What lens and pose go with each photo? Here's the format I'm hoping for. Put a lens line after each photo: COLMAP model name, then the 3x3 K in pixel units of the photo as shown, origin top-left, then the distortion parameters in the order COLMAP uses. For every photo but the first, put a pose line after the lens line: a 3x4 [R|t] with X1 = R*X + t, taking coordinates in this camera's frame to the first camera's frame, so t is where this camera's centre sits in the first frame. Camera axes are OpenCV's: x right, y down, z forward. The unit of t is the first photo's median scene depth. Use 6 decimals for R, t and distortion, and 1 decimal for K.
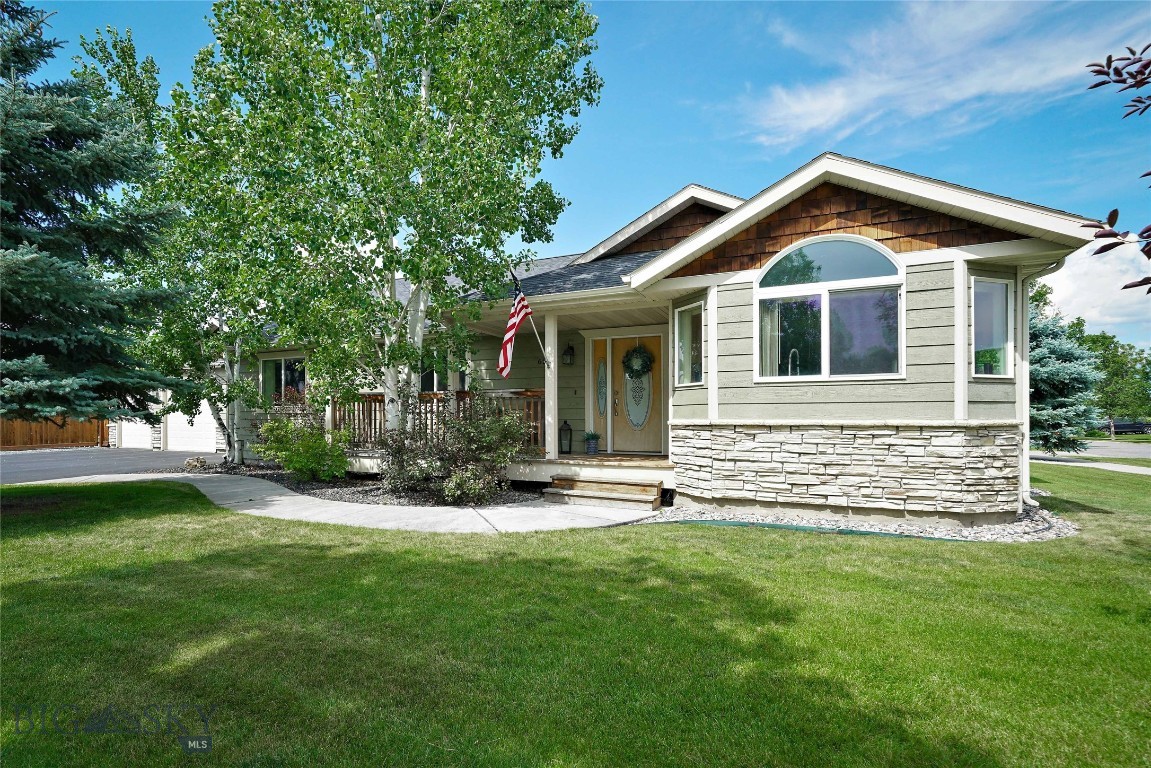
lens RADIAL K [[535.6, 0, 575.5], [0, 535.6, 384.0], [0, 0, 1]] dist [0.002880, 0.001234]
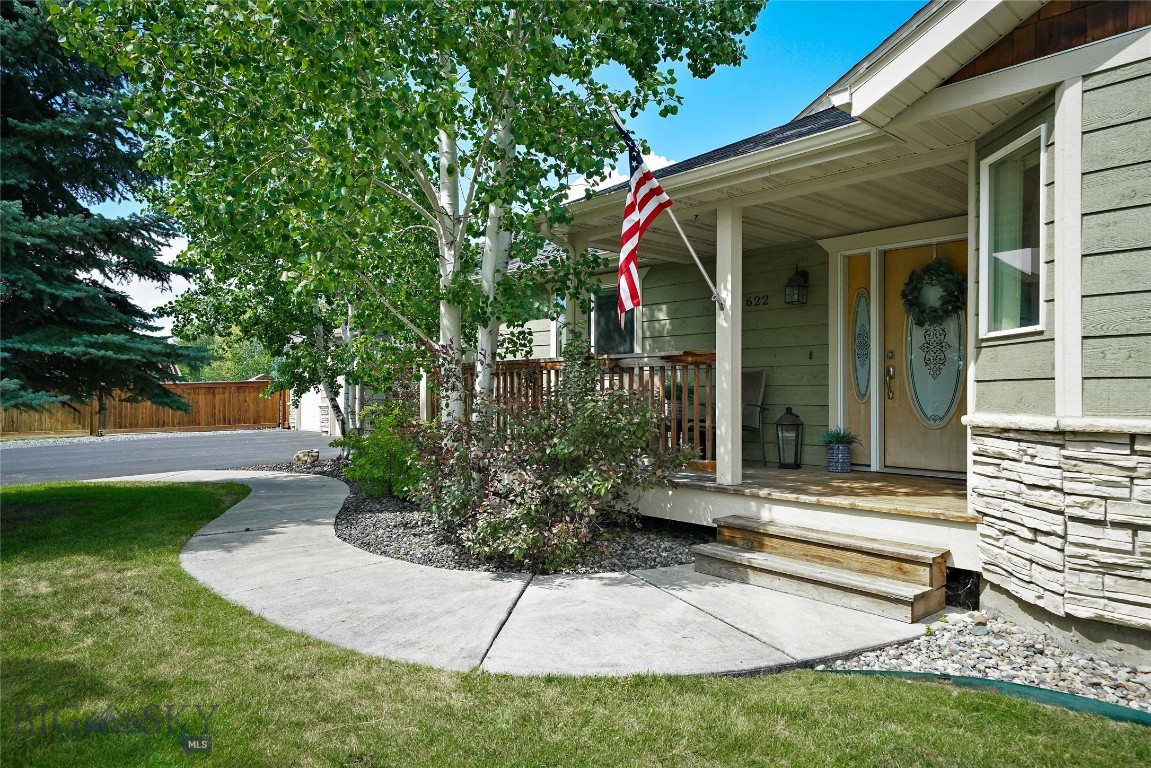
lens RADIAL K [[780.6, 0, 576.4], [0, 780.6, 365.2], [0, 0, 1]] dist [0.036212, 0.001141]
pose [[0.926027, -0.011625, -0.377279, 0.124232], [0.021070, 0.999559, 0.020917, 0.006635], [0.376869, -0.027319, 0.925863, 0.281490]]
